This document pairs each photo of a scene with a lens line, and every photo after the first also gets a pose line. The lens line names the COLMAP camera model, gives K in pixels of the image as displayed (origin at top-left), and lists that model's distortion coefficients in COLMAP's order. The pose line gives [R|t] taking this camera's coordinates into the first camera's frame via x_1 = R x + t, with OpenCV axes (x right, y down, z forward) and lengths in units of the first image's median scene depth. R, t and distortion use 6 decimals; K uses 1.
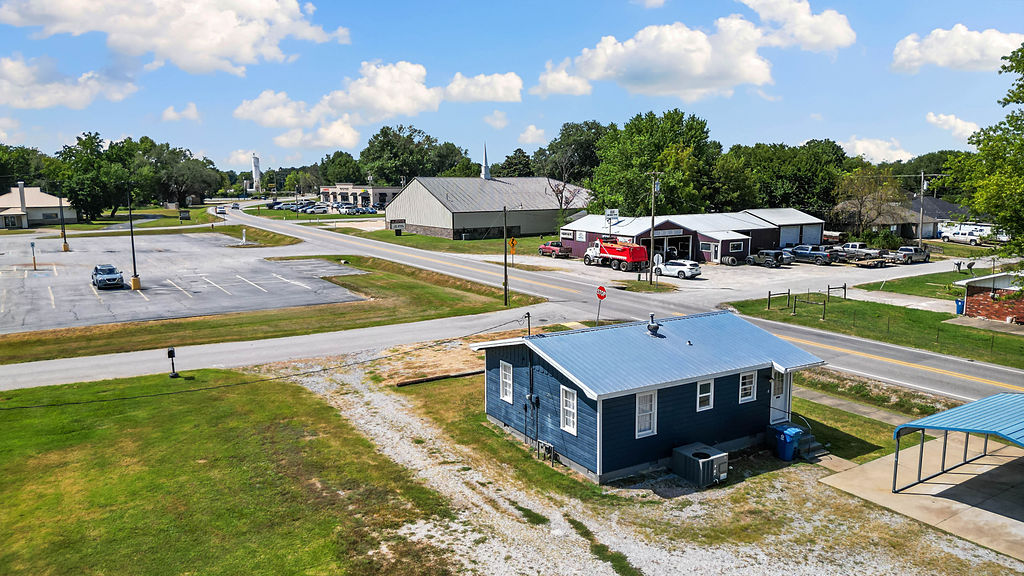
lens RADIAL K [[715.9, 0, 510.7], [0, 715.9, 286.8], [0, 0, 1]] dist [0.088802, -0.104751]
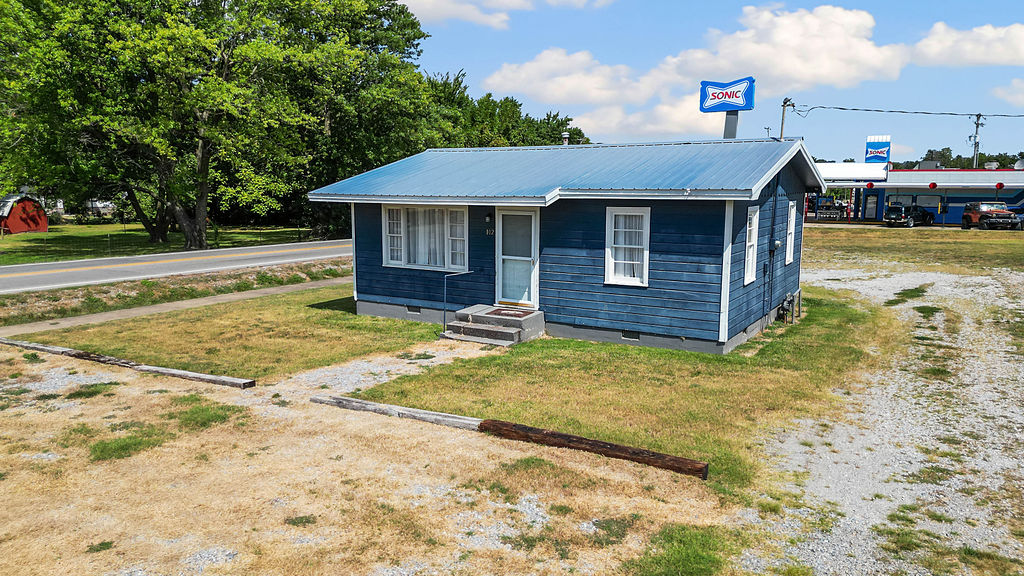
lens RADIAL K [[715.9, 0, 510.7], [0, 715.9, 286.8], [0, 0, 1]] dist [0.088802, -0.104751]
pose [[-0.458602, -0.125125, 0.879788, -0.308624], [0.128093, 0.970390, 0.204781, 0.025847], [-0.879361, 0.206608, -0.428995, 1.093517]]
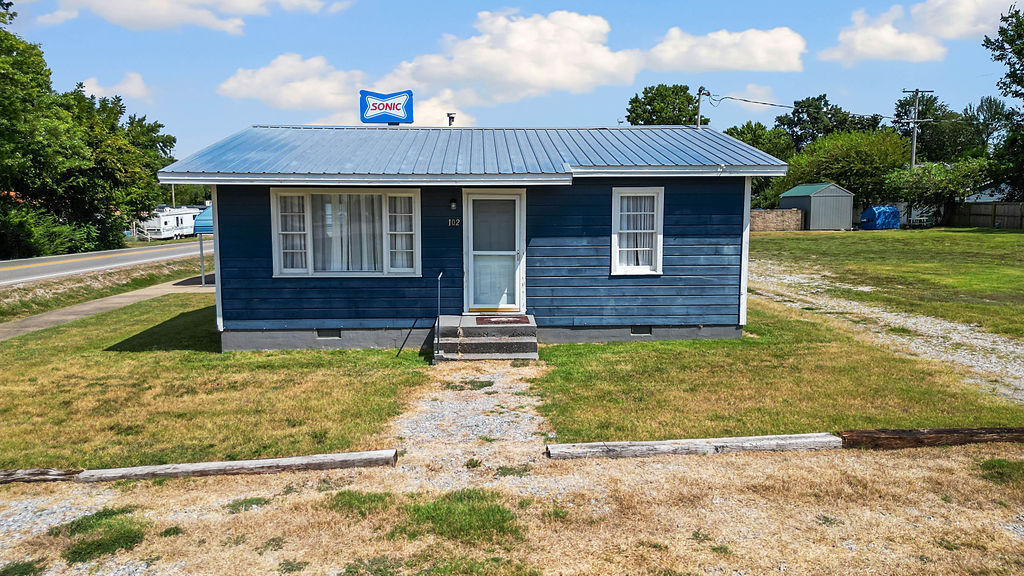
lens RADIAL K [[715.9, 0, 510.7], [0, 715.9, 286.8], [0, 0, 1]] dist [0.088802, -0.104751]
pose [[-0.877363, -0.050150, 0.477199, -0.098938], [0.073315, 0.968834, 0.236612, 0.031650], [-0.474193, 0.242580, -0.846343, 1.201190]]
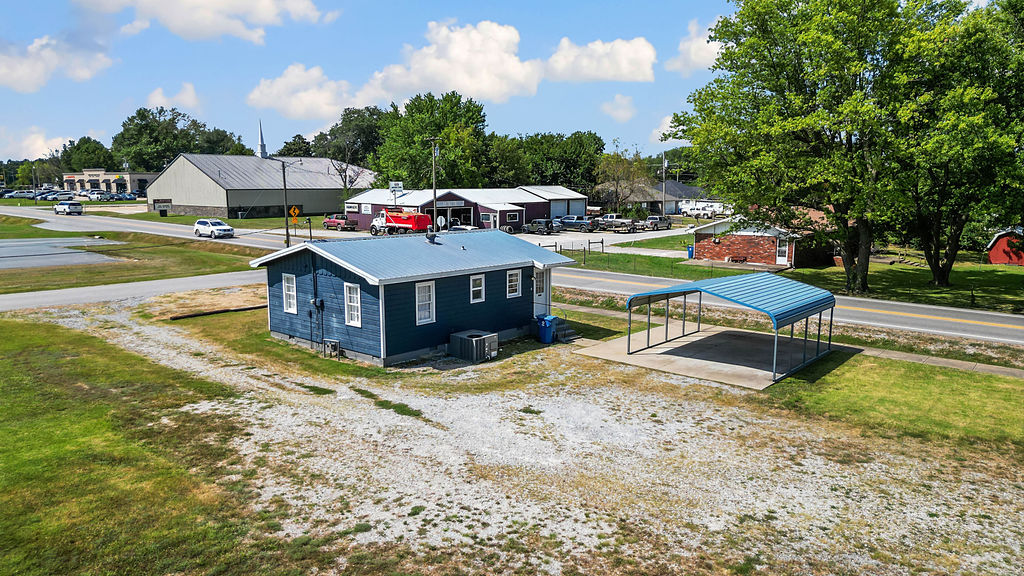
lens RADIAL K [[715.9, 0, 510.7], [0, 715.9, 286.8], [0, 0, 1]] dist [0.088802, -0.104751]
pose [[0.957847, -0.038643, 0.284669, 0.002387], [0.038965, 0.999230, 0.004537, 0.103648], [-0.284625, 0.006746, 0.958615, -0.056625]]
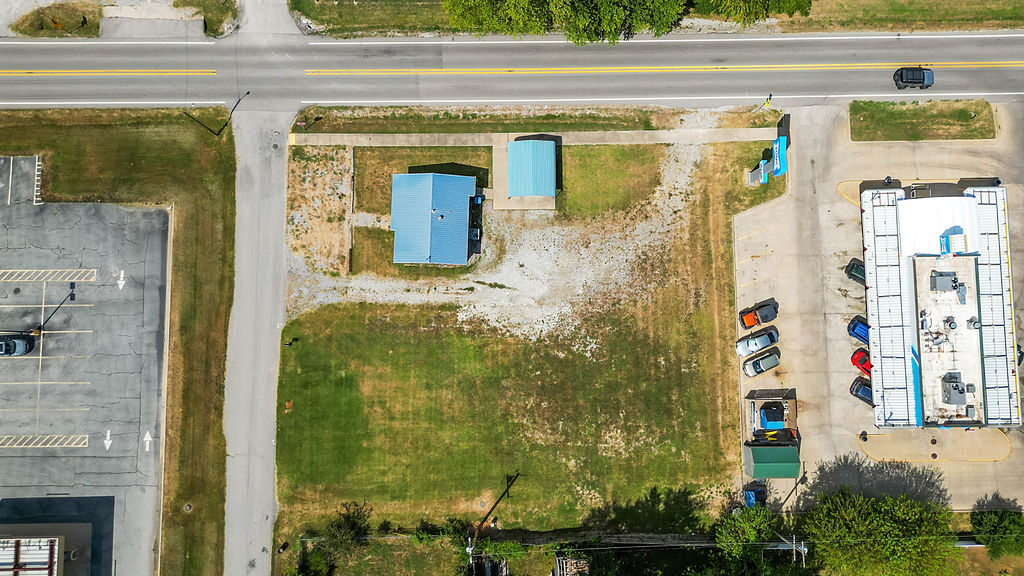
lens RADIAL K [[715.9, 0, 510.7], [0, 715.9, 286.8], [0, 0, 1]] dist [0.088802, -0.104751]
pose [[0.545895, -0.834796, 0.071507, -0.072187], [0.119706, 0.162178, 0.979474, -2.147237], [-0.829258, -0.526130, 0.188462, 0.037901]]
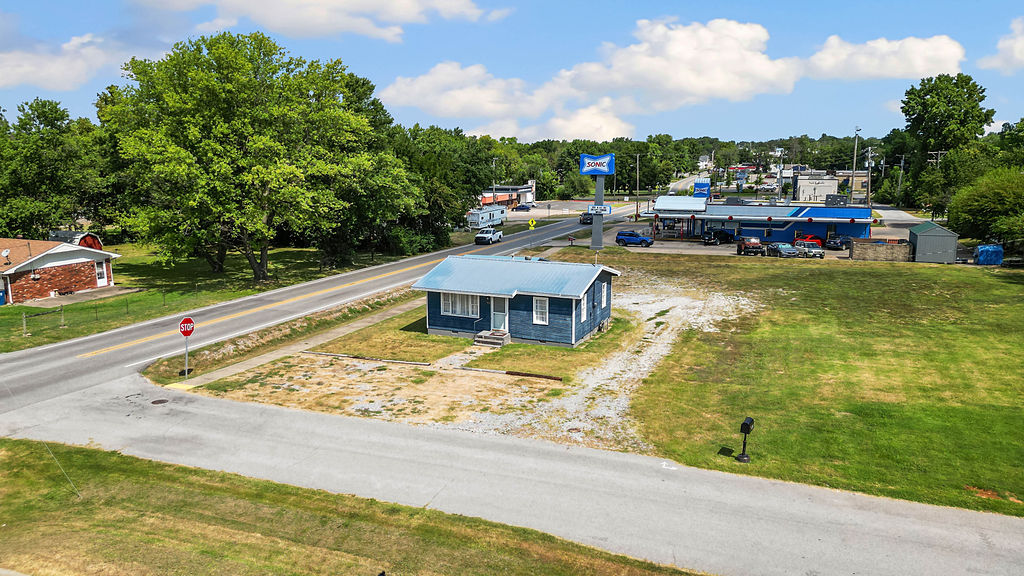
lens RADIAL K [[715.9, 0, 510.7], [0, 715.9, 286.8], [0, 0, 1]] dist [0.088802, -0.104751]
pose [[-0.574475, -0.145058, 0.805566, -0.862403], [0.121466, 0.958166, 0.259159, -0.241370], [-0.809459, 0.246729, -0.532823, 1.492346]]
